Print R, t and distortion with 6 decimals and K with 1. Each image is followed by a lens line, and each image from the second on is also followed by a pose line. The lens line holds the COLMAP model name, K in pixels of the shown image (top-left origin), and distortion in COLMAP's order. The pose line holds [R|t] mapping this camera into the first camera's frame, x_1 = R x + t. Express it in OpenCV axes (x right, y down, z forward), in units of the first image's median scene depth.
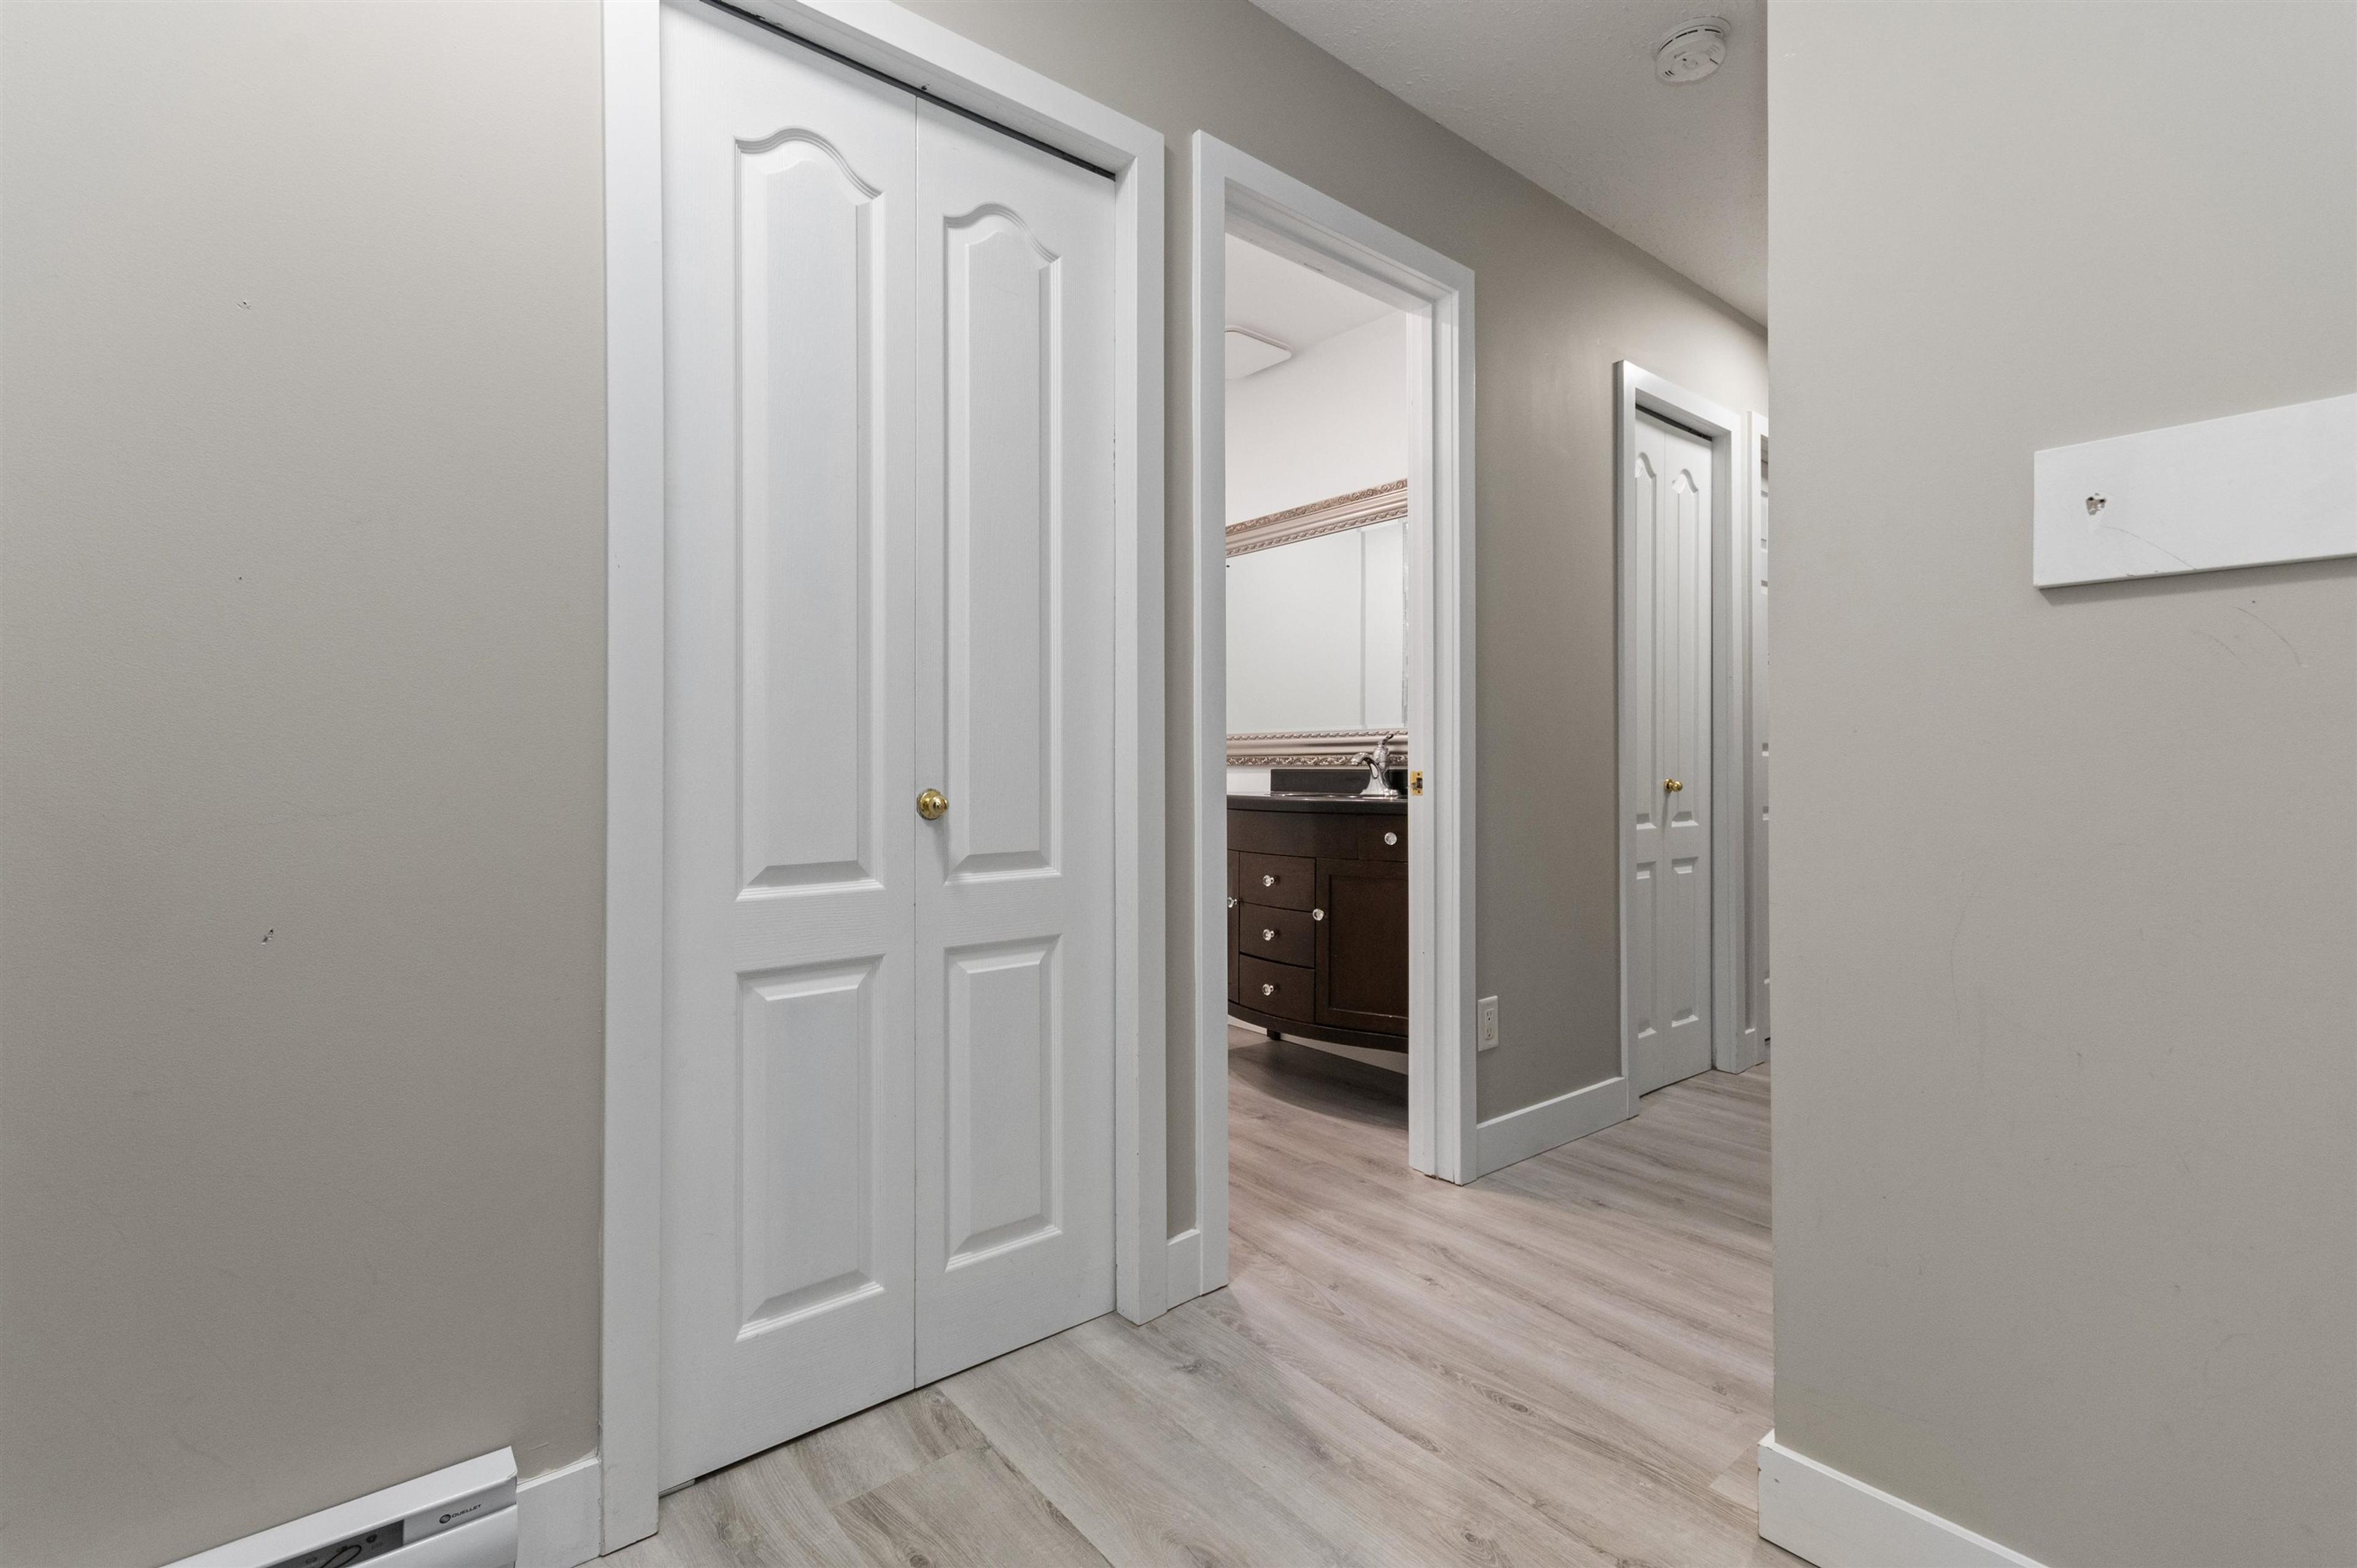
lens RADIAL K [[1045.1, 0, 1160.3], [0, 1045.1, 756.1], [0, 0, 1]] dist [0.001779, -0.000238]
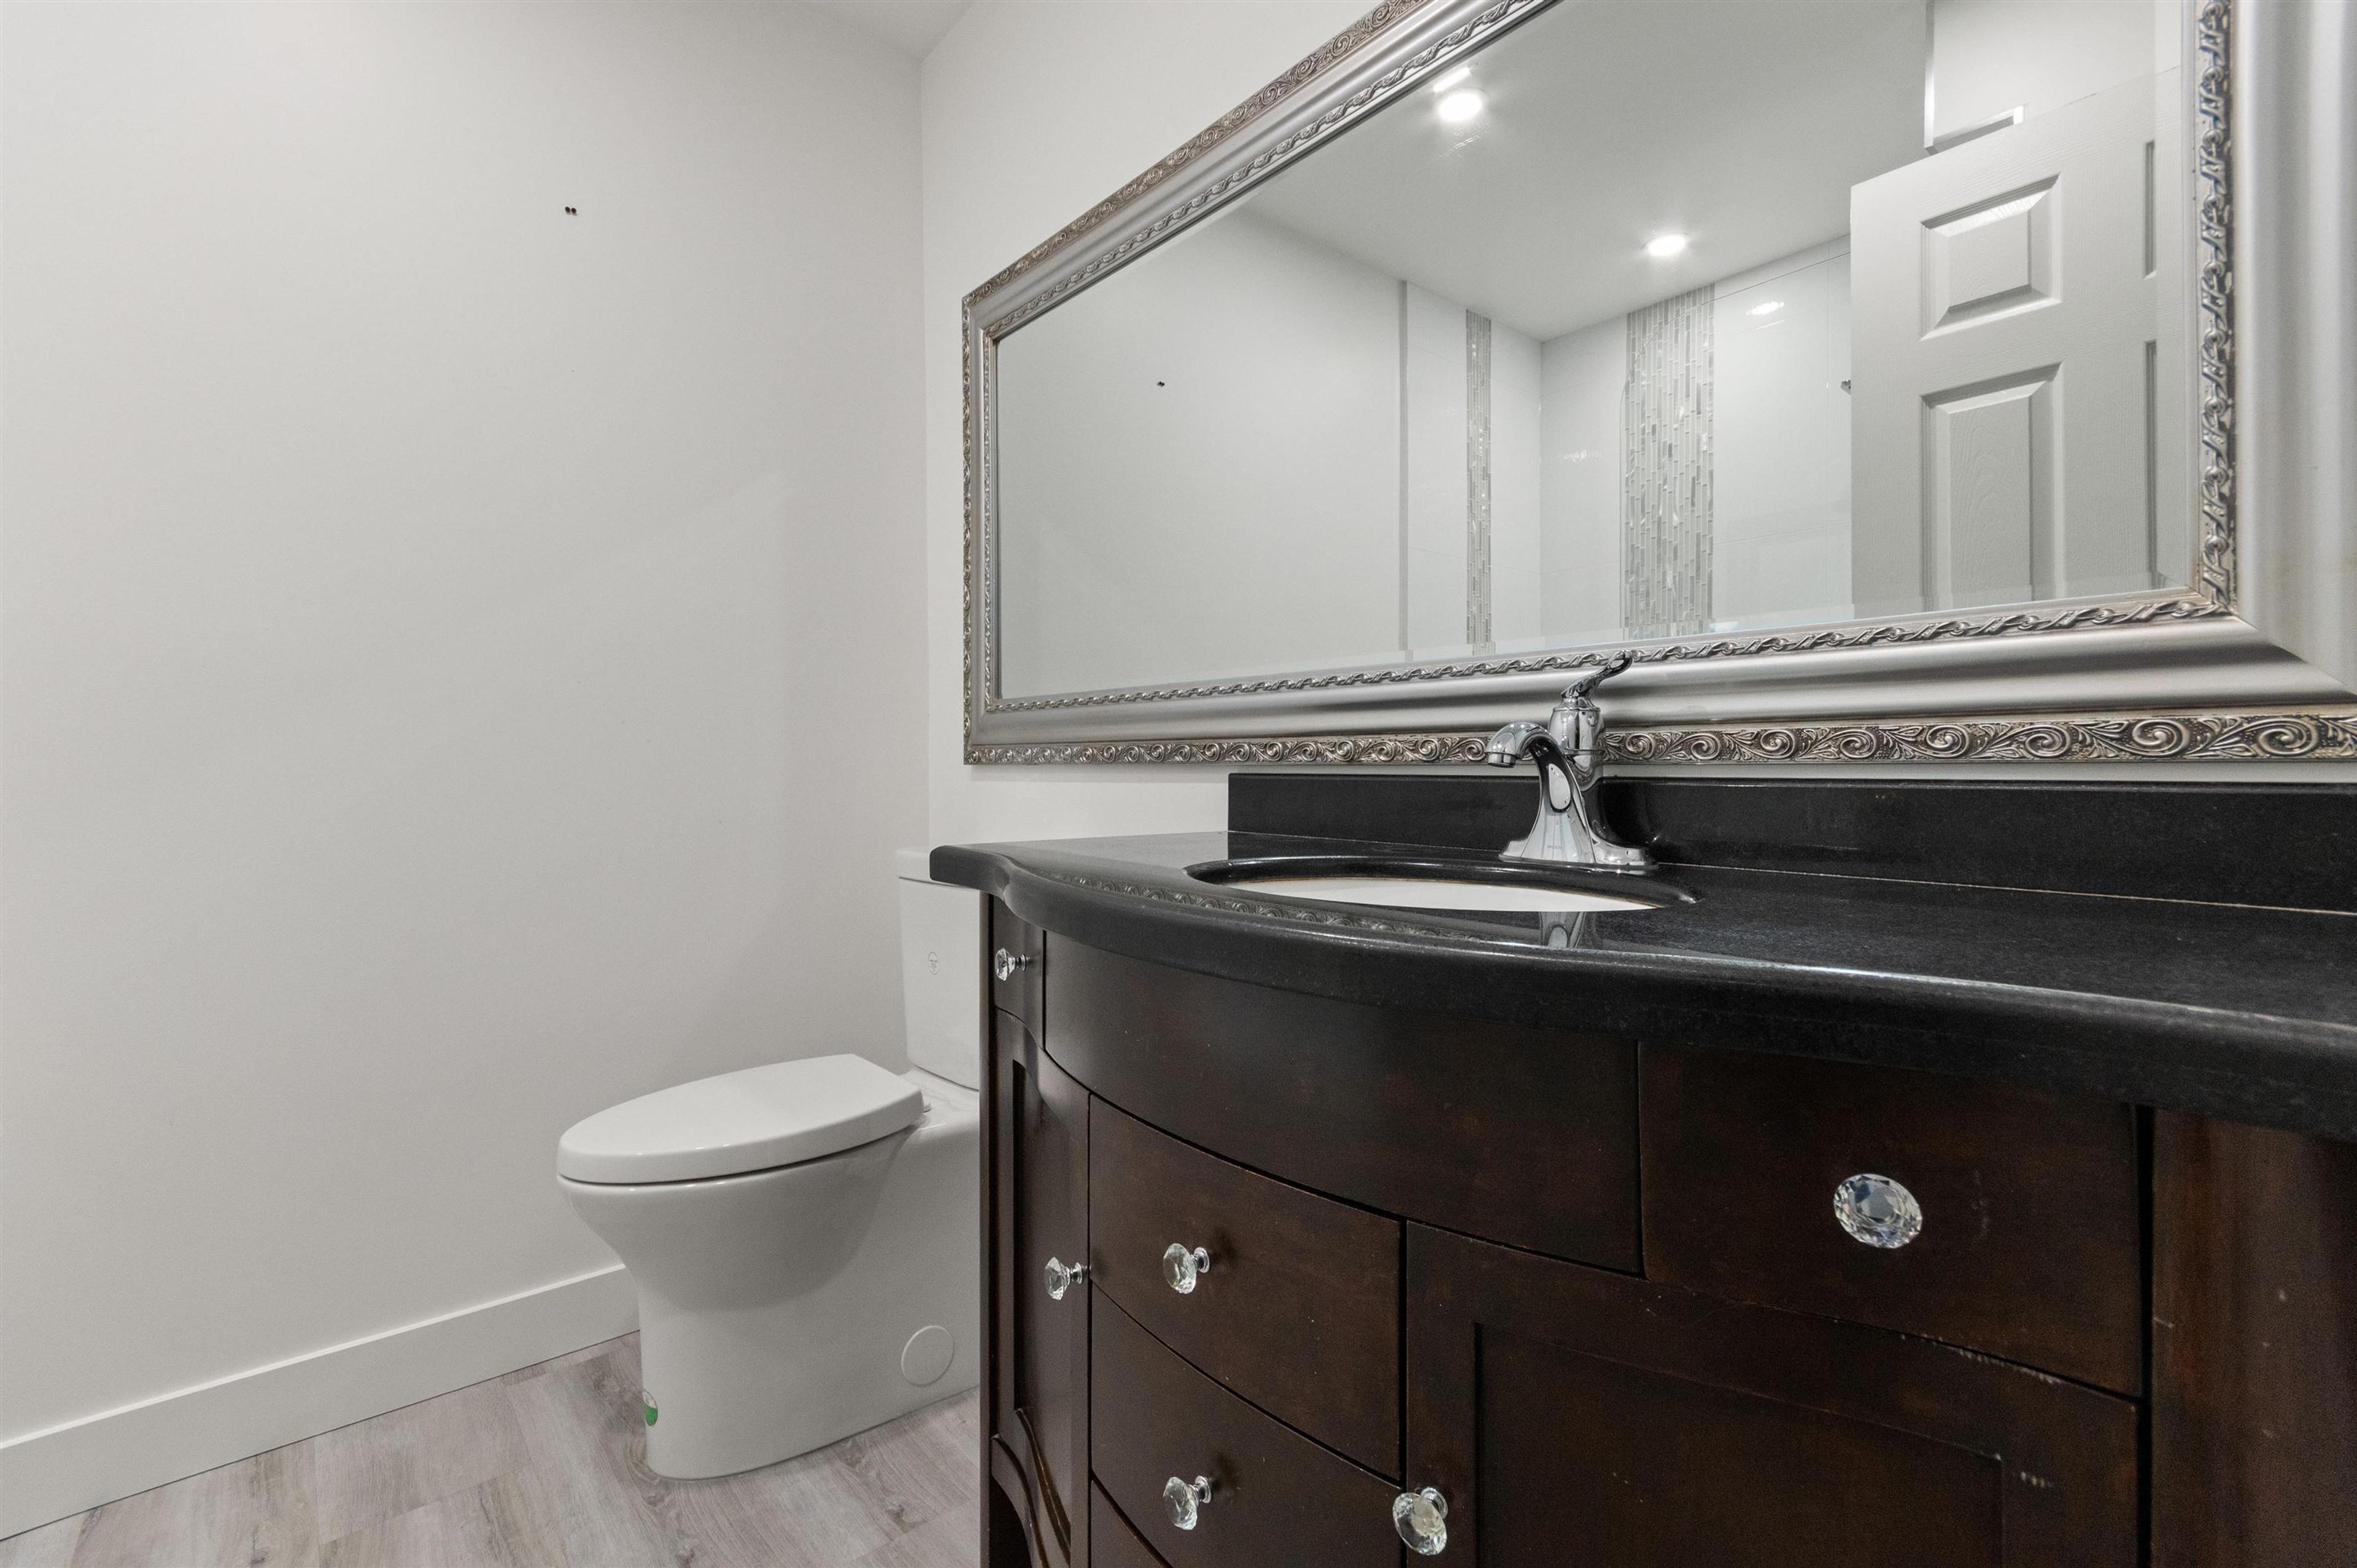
lens RADIAL K [[1046.1, 0, 1176.2], [0, 1046.1, 750.6], [0, 0, 1]] dist [-0.004256, -0.000048]
pose [[0.999680, -0.010110, 0.023207, 0.089484], [0.009993, 0.999937, 0.005162, 0.002253], [-0.023258, -0.004928, 0.999717, 0.710373]]
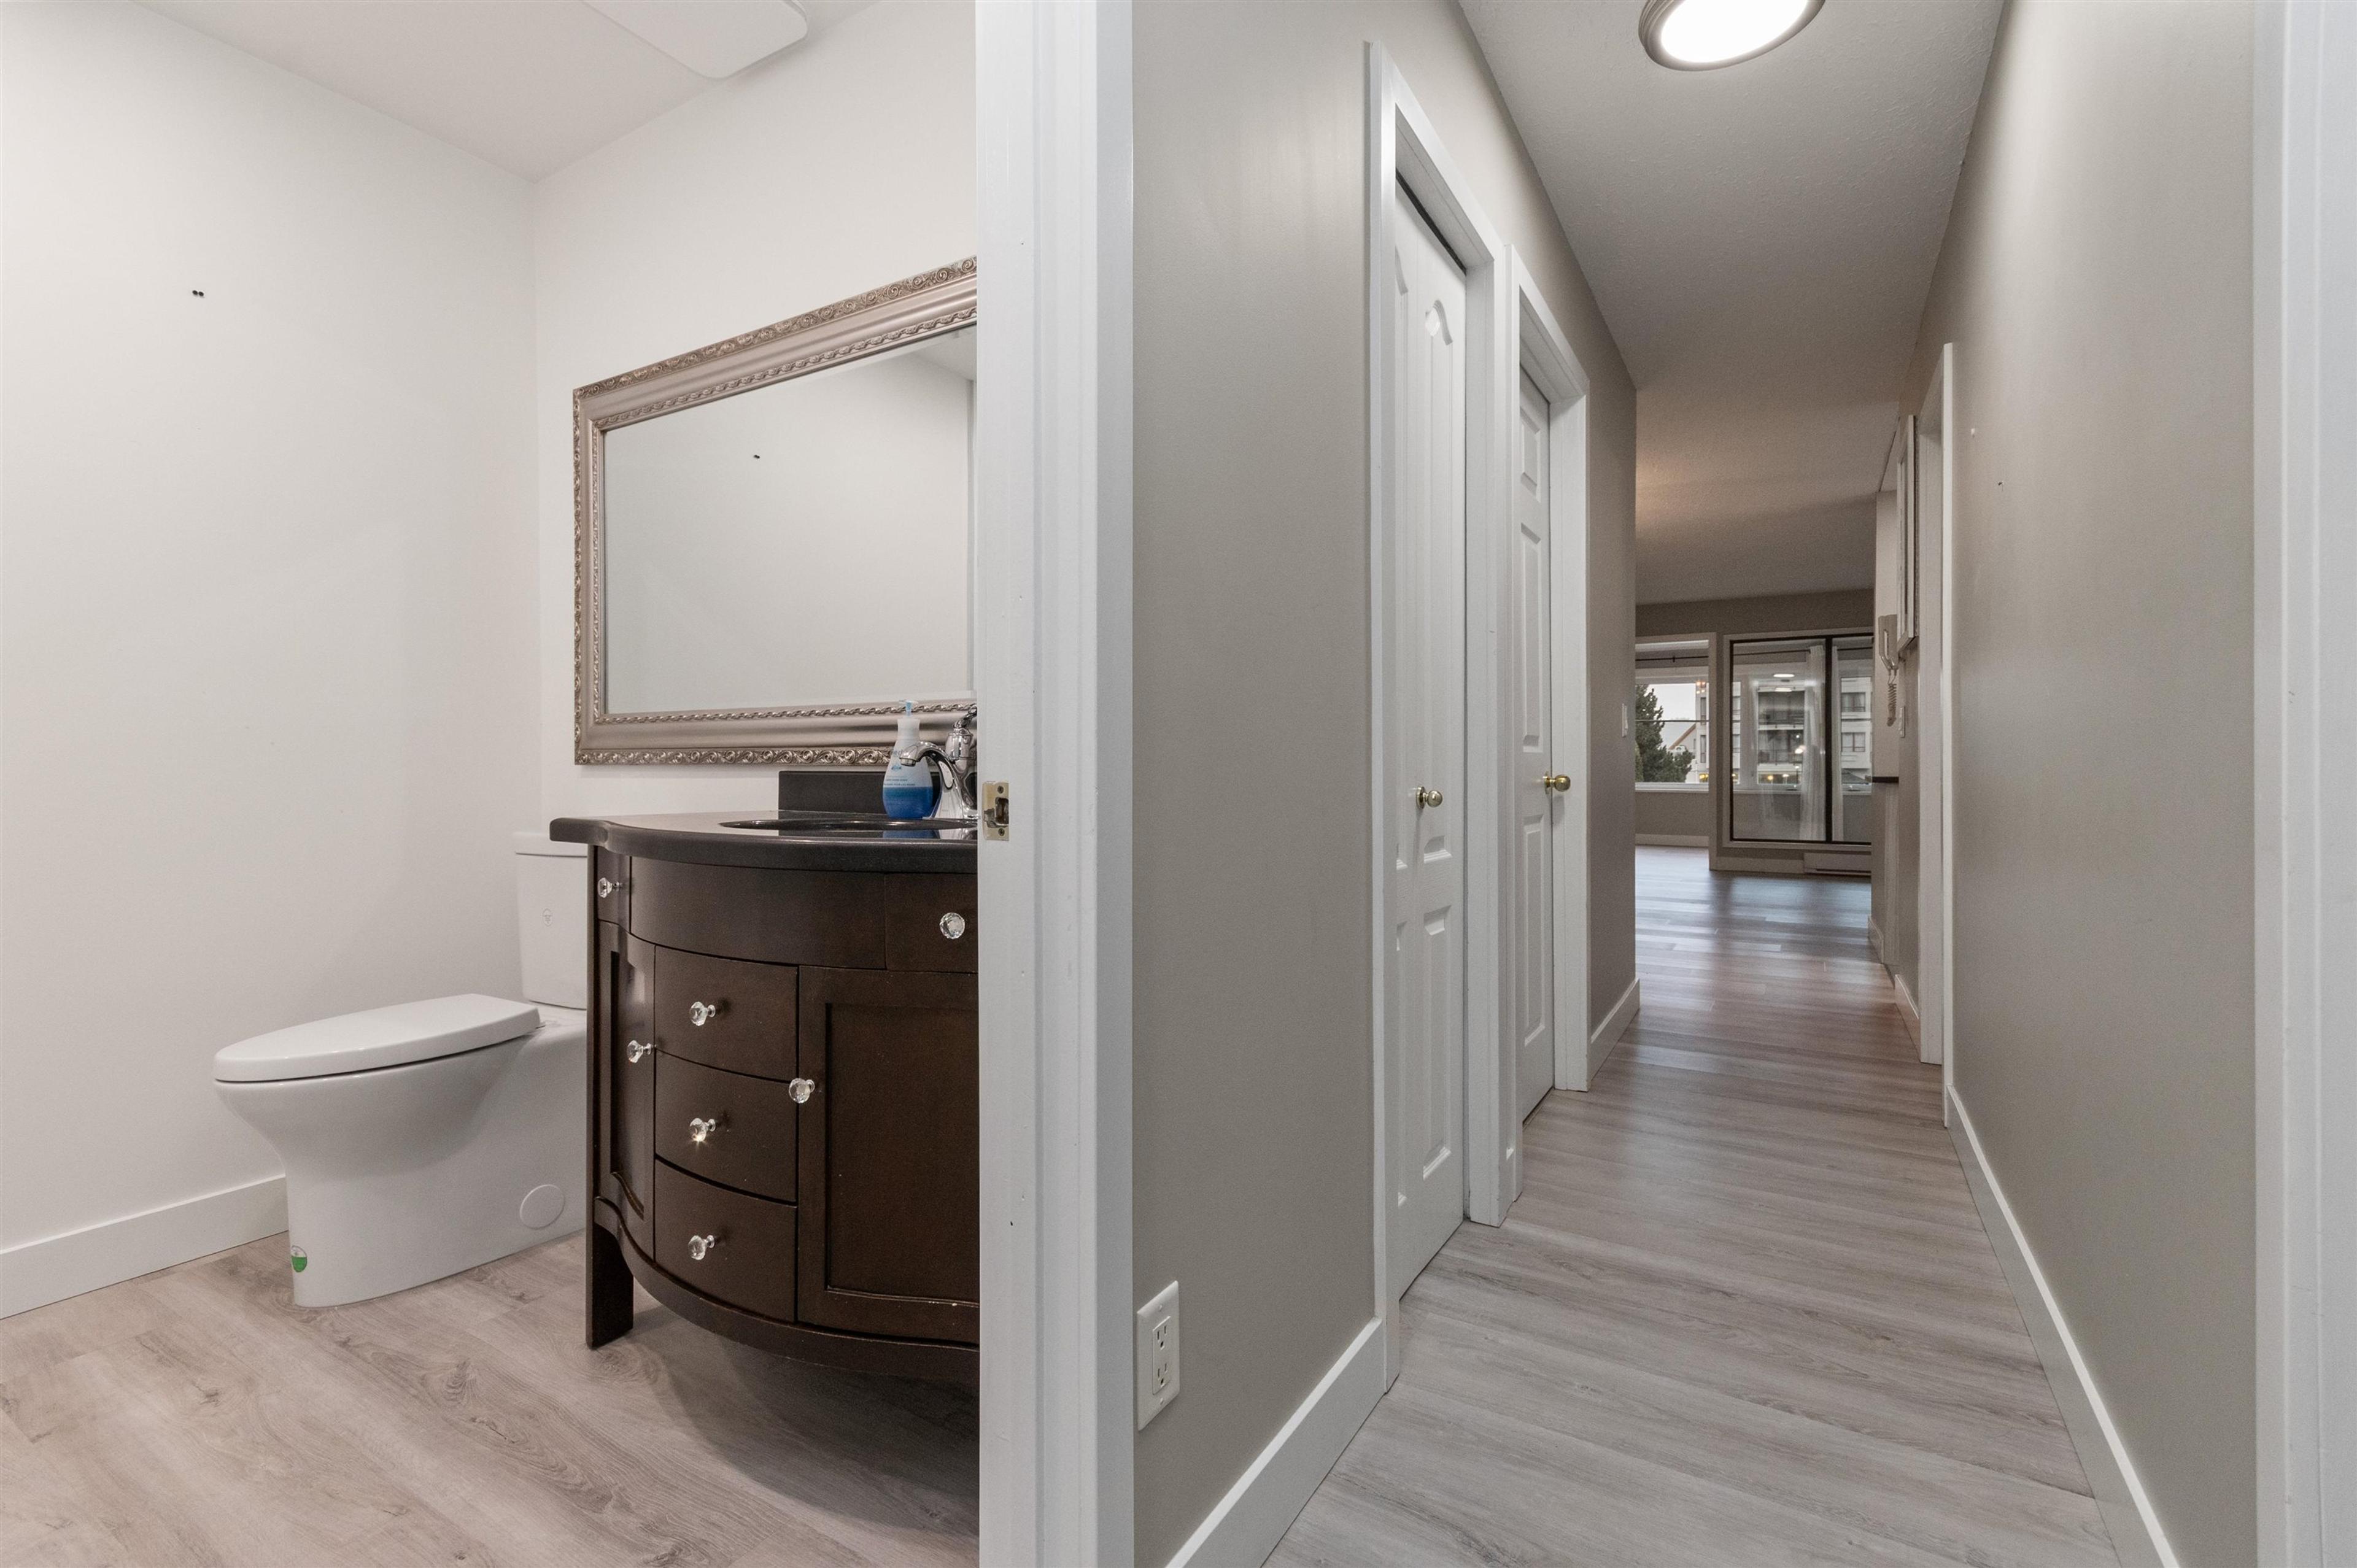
lens RADIAL K [[1040.0, 0, 1166.4], [0, 1040.0, 774.9], [0, 0, 1]] dist [0.011707, -0.006017]
pose [[0.942264, -0.005195, 0.334831, 0.132469], [-0.002219, 0.999761, 0.021757, 0.002042], [-0.334864, -0.021244, 0.942027, 0.457313]]
